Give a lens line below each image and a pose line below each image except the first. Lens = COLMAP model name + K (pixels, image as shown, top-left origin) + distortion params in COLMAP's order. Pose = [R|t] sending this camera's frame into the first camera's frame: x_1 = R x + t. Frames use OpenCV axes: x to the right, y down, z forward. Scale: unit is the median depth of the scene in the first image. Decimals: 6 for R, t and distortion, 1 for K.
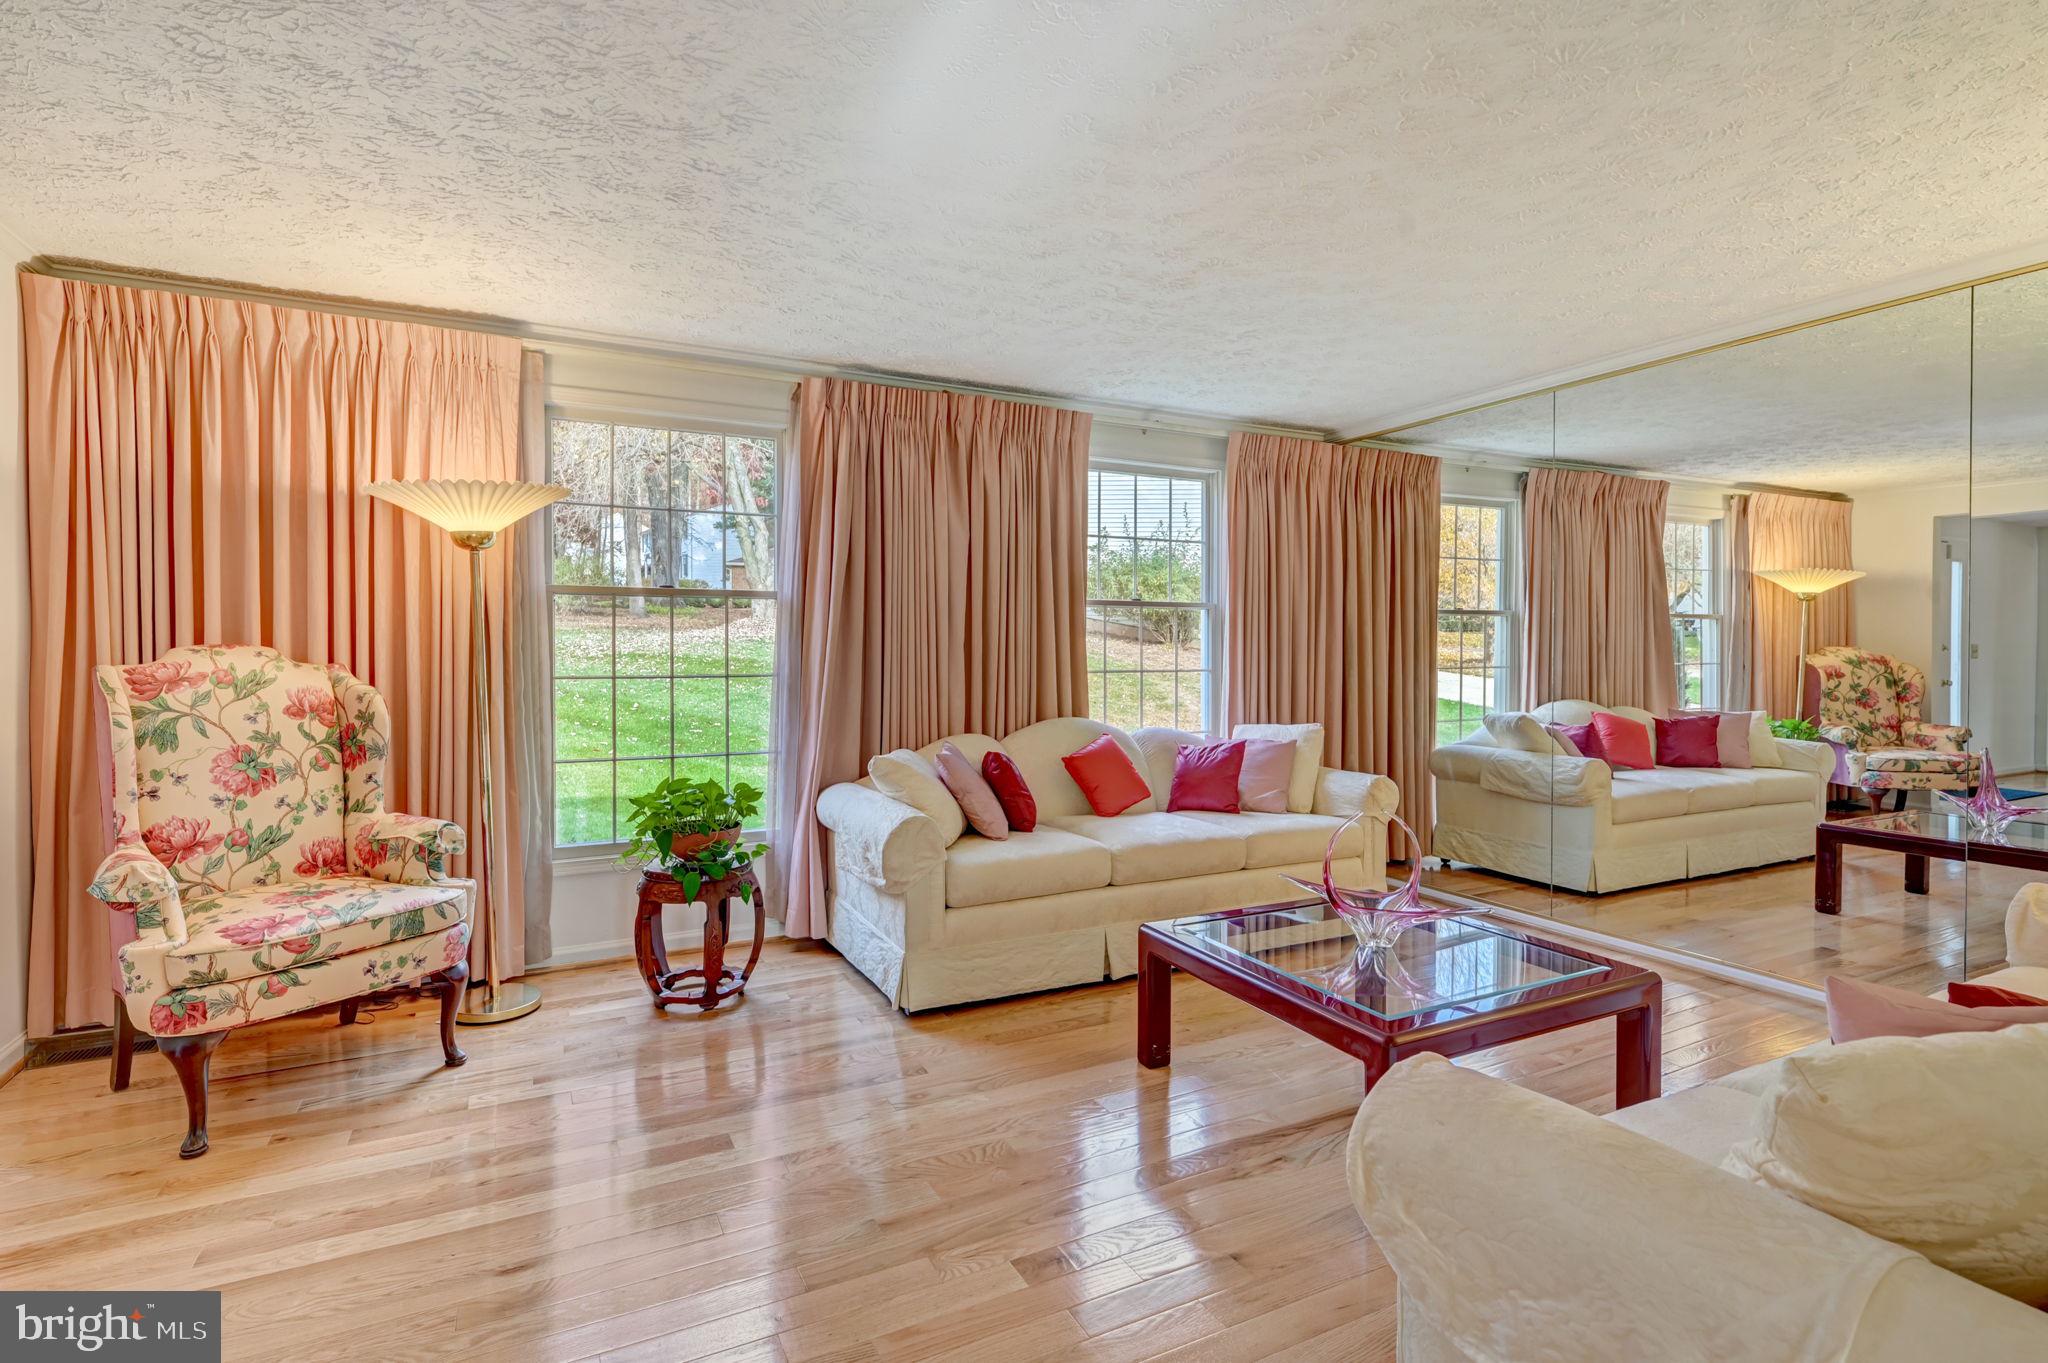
lens RADIAL K [[962.2, 0, 943.6], [0, 962.2, 654.2], [0, 0, 1]] dist [0.006854, -0.004028]
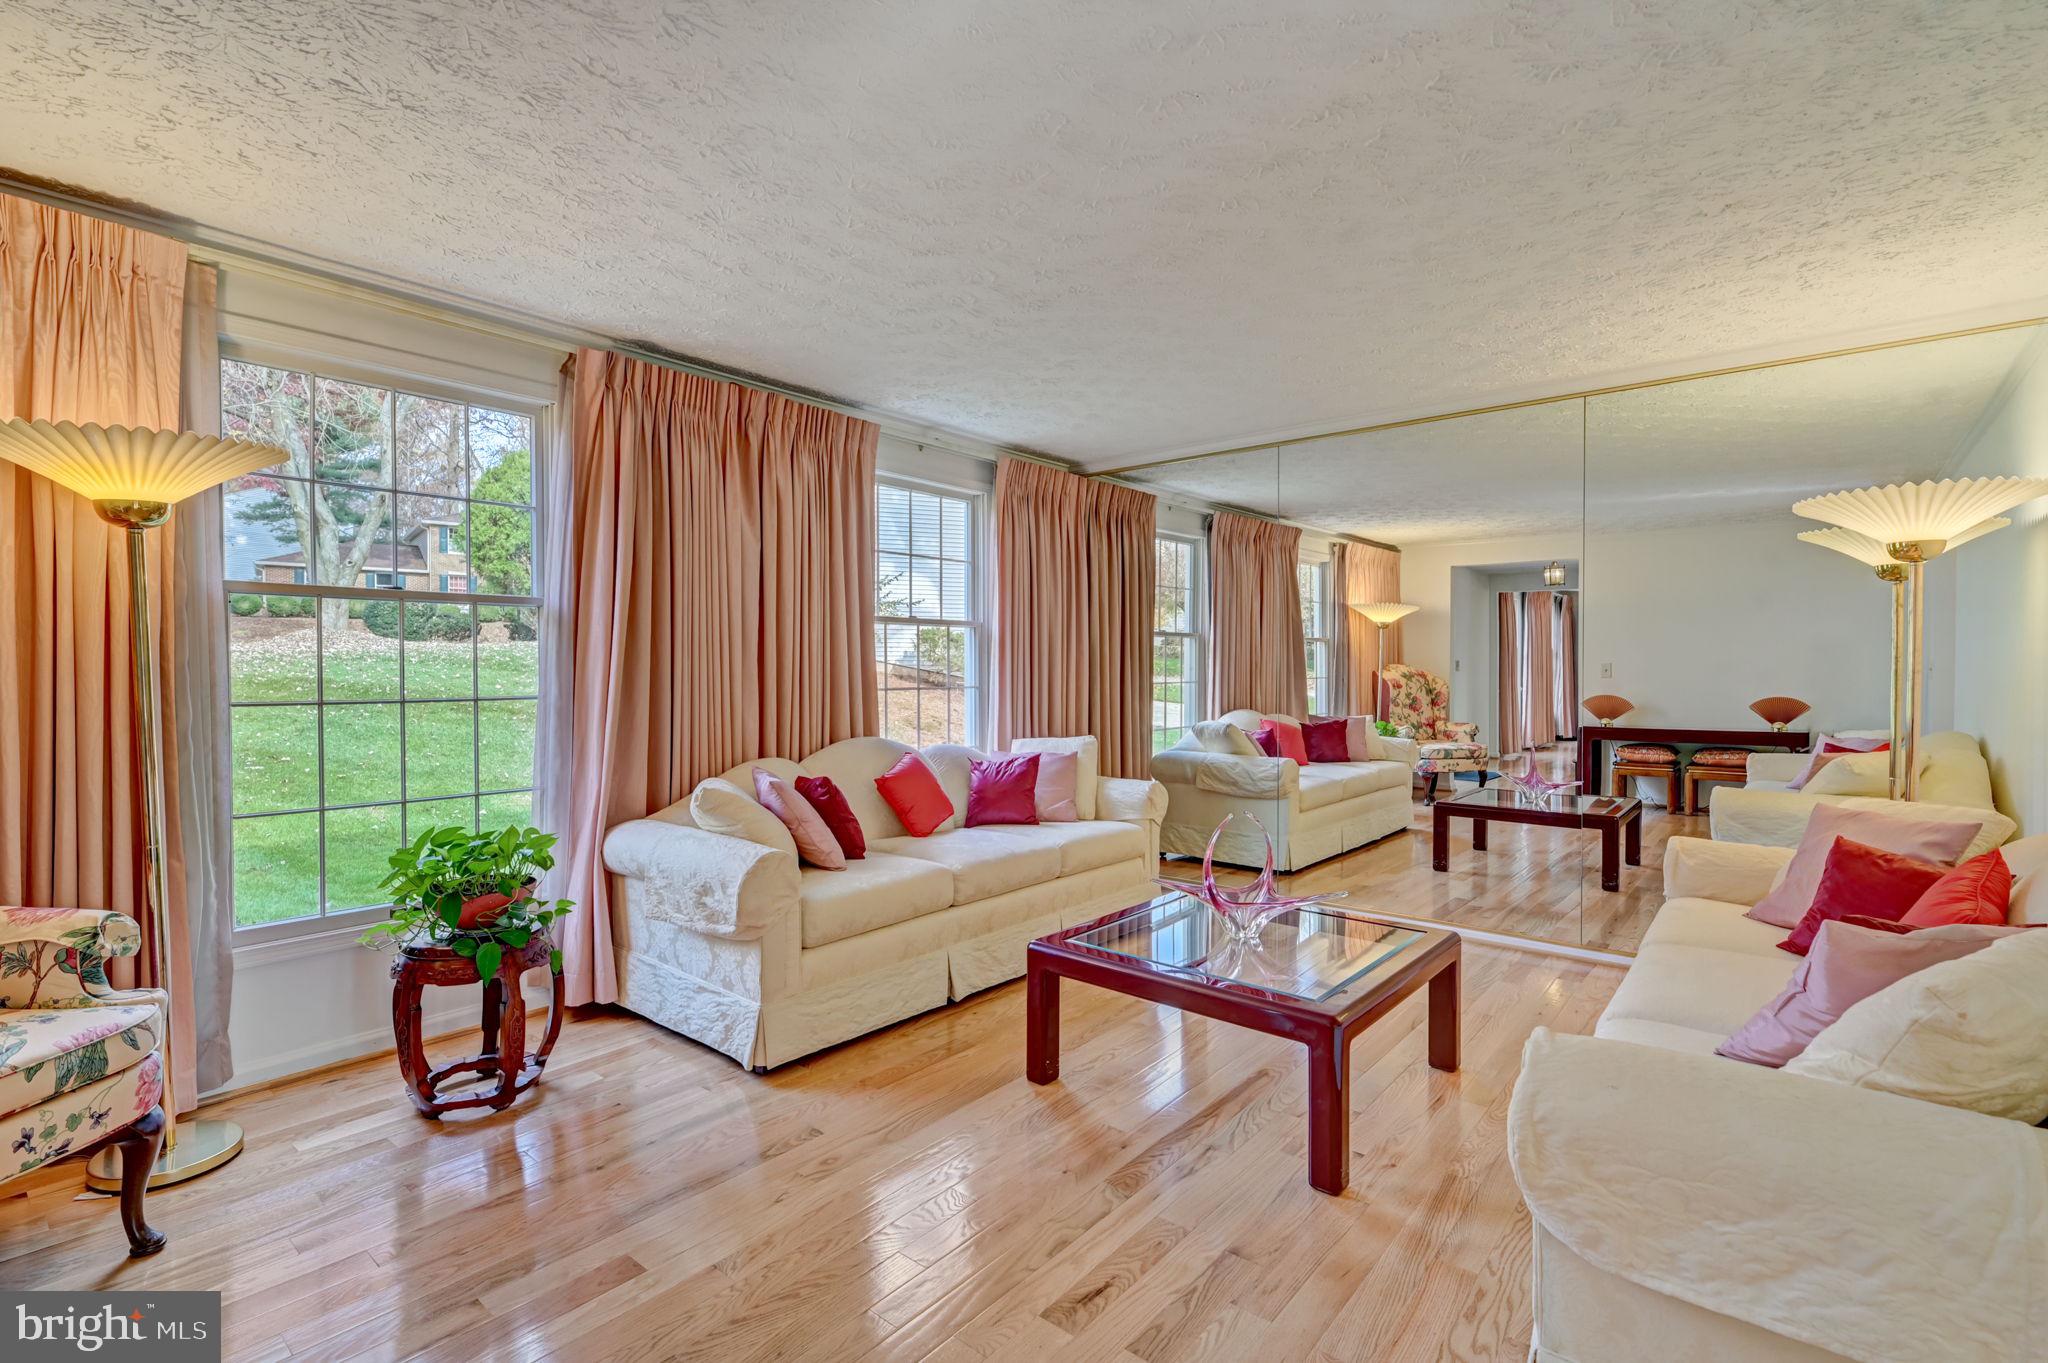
lens RADIAL K [[962.2, 0, 1024.6], [0, 962.2, 674.0], [0, 0, 1]] dist [0.006854, -0.004028]
pose [[0.913820, -0.003397, 0.406105, -0.143818], [0.002393, 0.999993, 0.002980, -0.000059], [-0.406112, -0.001751, 0.913822, 0.064313]]
